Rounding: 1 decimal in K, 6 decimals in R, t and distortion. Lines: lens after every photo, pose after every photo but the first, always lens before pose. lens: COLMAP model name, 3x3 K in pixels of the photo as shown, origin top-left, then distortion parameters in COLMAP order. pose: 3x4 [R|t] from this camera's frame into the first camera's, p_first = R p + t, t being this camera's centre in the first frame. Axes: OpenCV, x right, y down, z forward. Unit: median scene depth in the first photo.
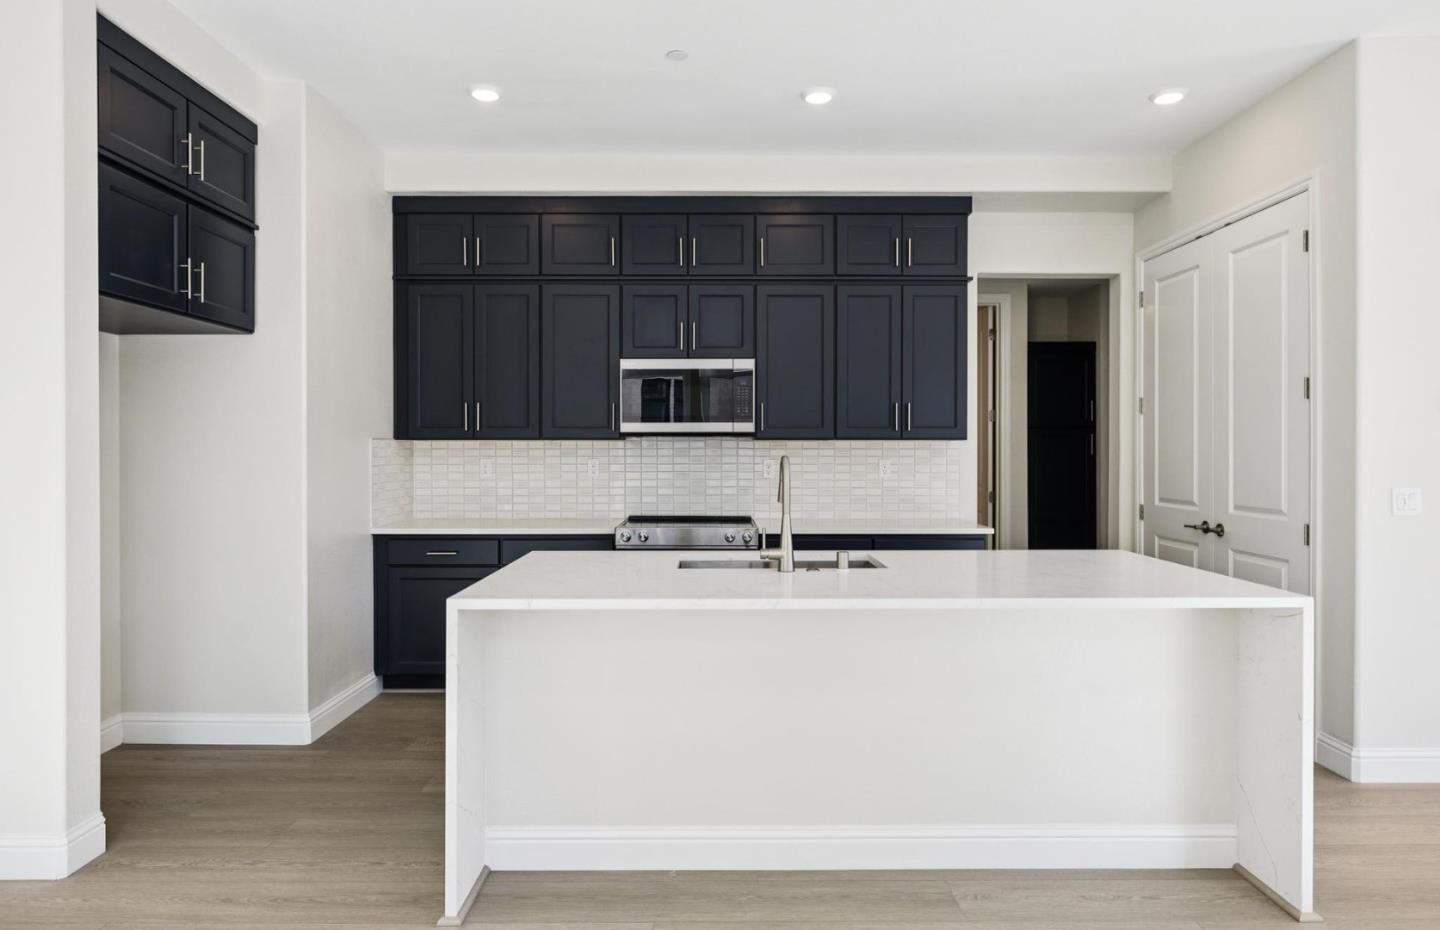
lens RADIAL K [[857.1, 0, 720.0], [0, 857.1, 465.0], [0, 0, 1]] dist [-0.001133, -0.000326]
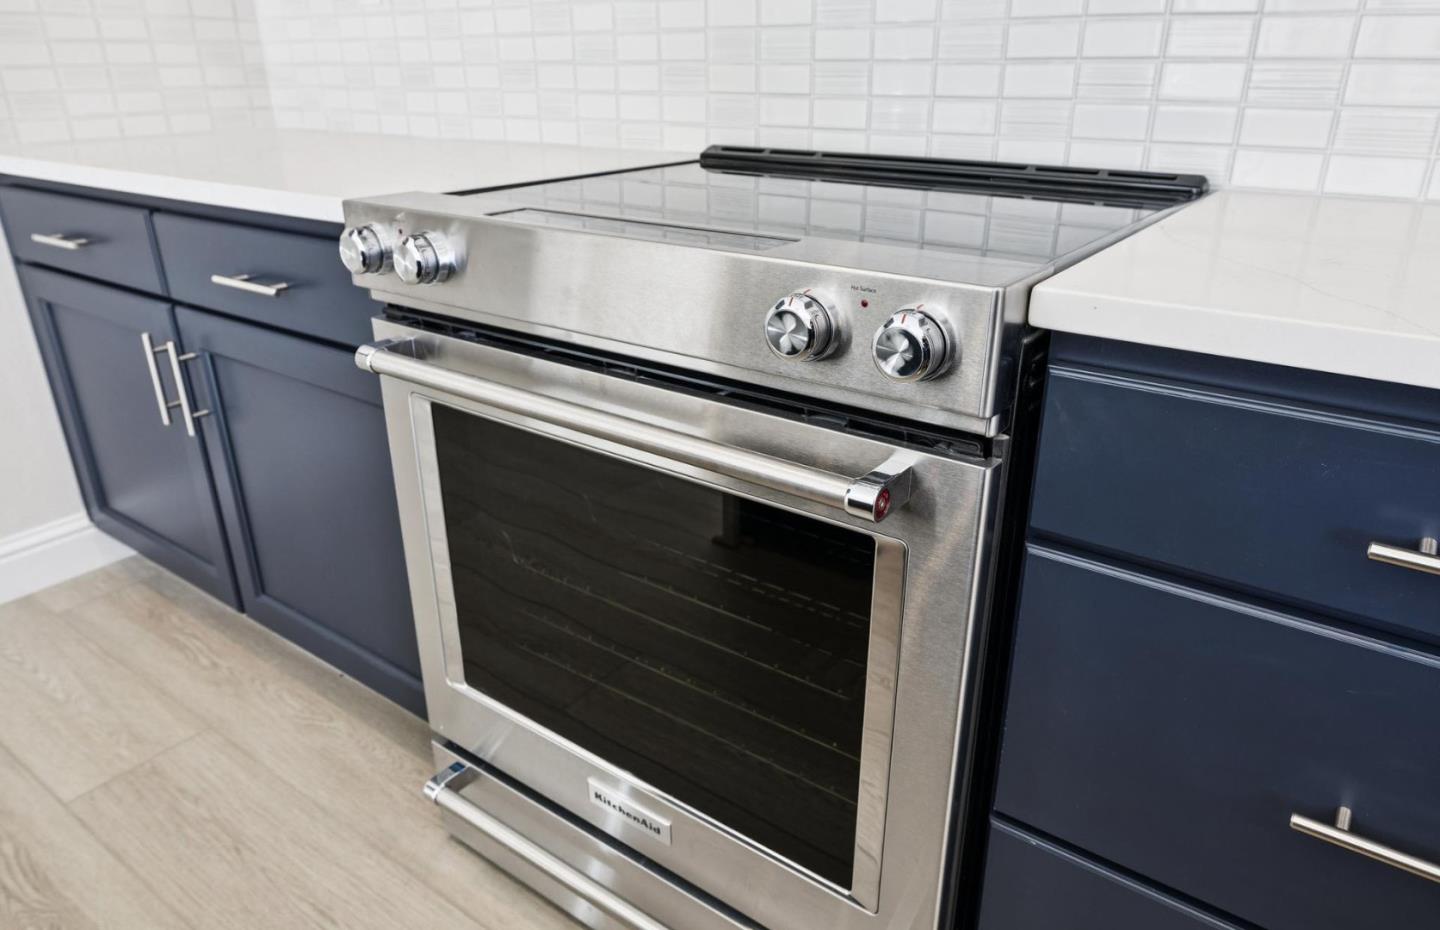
lens RADIAL K [[972.0, 0, 720.0], [0, 972.0, 465.0], [0, 0, 1]] dist [0.000923, 0.000038]
pose [[0.798956, 0.229738, -0.555779, 0.091082], [-0.005278, 0.926800, 0.375517, 0.040294], [0.601367, -0.297088, 0.741685, 0.799093]]
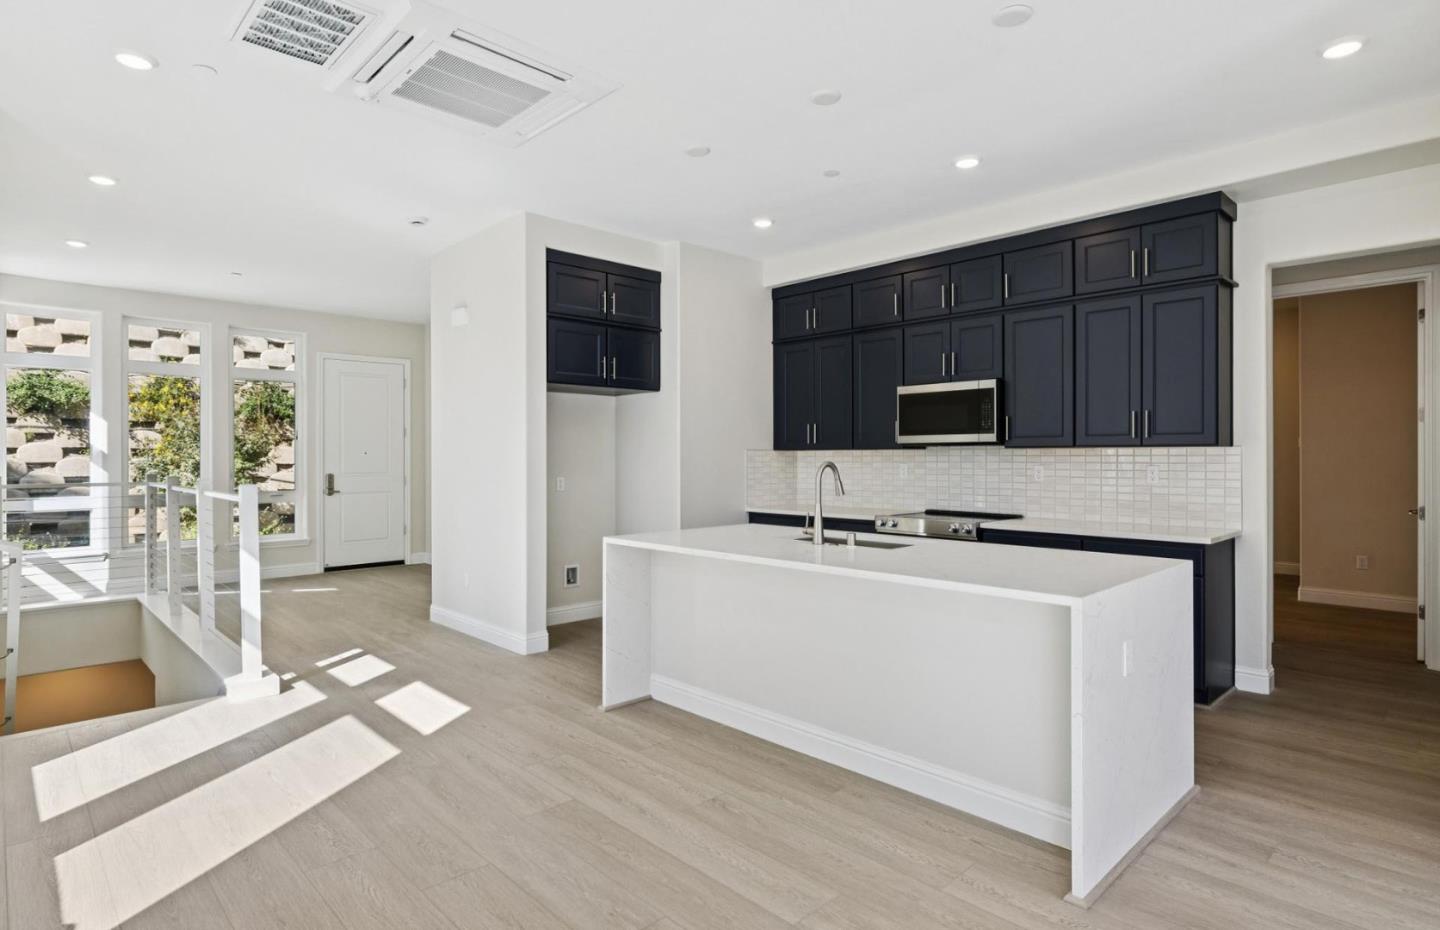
lens RADIAL K [[770.9, 0, 717.4], [0, 770.9, 459.1], [0, 0, 1]] dist [0.003783, -0.000146]
pose [[0.682347, 0.001950, -0.731025, 0.539579], [-0.011996, 0.999892, -0.008530, -0.001184], [0.730930, 0.014589, 0.682297, 0.010305]]
